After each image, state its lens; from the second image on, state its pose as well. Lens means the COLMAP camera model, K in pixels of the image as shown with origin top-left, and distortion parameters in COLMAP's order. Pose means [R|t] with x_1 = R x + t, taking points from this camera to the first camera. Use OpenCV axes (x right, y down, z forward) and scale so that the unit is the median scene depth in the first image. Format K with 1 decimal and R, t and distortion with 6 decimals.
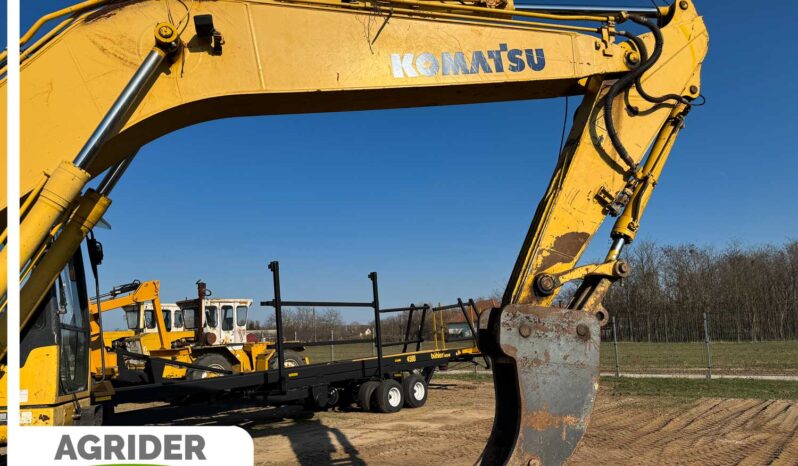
lens RADIAL K [[588.0, 0, 398.1], [0, 588.0, 272.8], [0, 0, 1]] dist [0.063018, -0.045842]
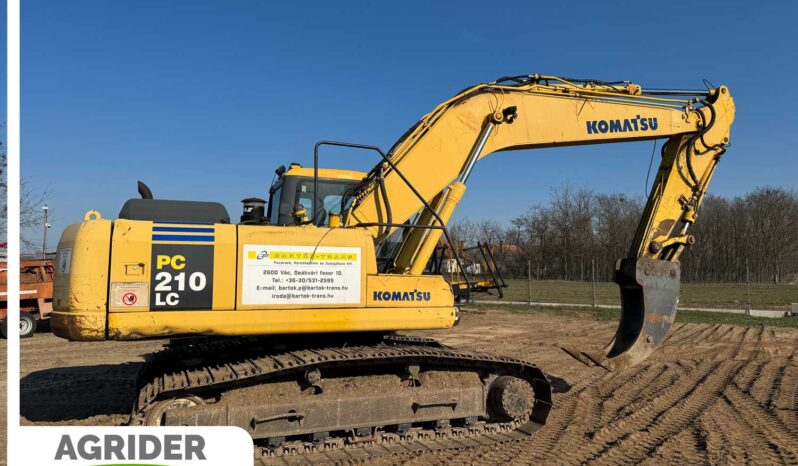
lens RADIAL K [[588.0, 0, 401.4], [0, 588.0, 234.8], [0, 0, 1]] dist [0.063018, -0.045842]
pose [[0.992179, 0.039914, 0.118268, -0.699171], [-0.045469, 0.997967, 0.044653, -0.060494], [-0.116245, -0.049681, 0.991977, -0.703095]]
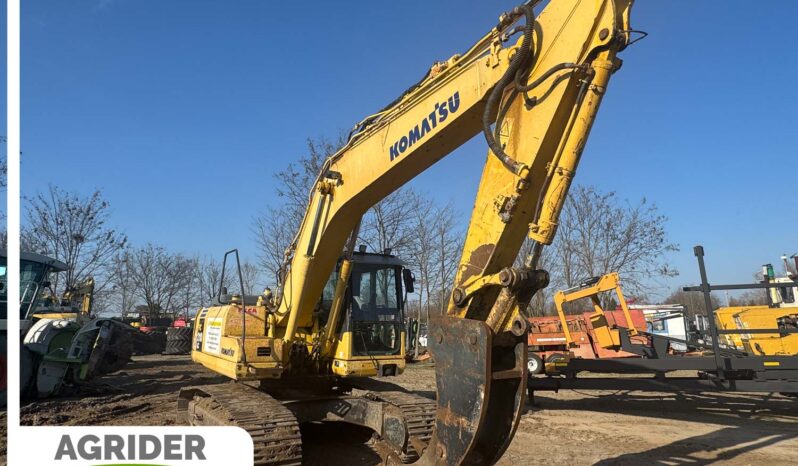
lens RADIAL K [[515.7, 0, 388.7], [0, 515.7, 213.0], [0, 0, 1]] dist [0.002428, -0.000090]
pose [[0.256553, -0.170629, -0.951350, 1.072682], [0.109647, 0.983078, -0.146751, -0.007367], [0.960291, -0.066663, 0.270920, 0.549748]]
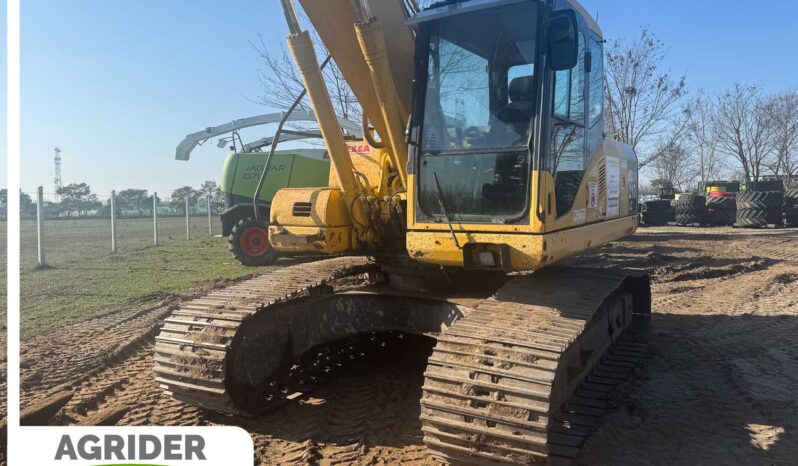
lens RADIAL K [[588.0, 0, 397.1], [0, 588.0, 236.8], [0, 0, 1]] dist [0.063018, -0.045842]
pose [[-0.725586, 0.086448, -0.682679, 0.121597], [0.120521, 0.992708, -0.002390, 0.191556], [0.677495, -0.084011, -0.730714, 1.420408]]
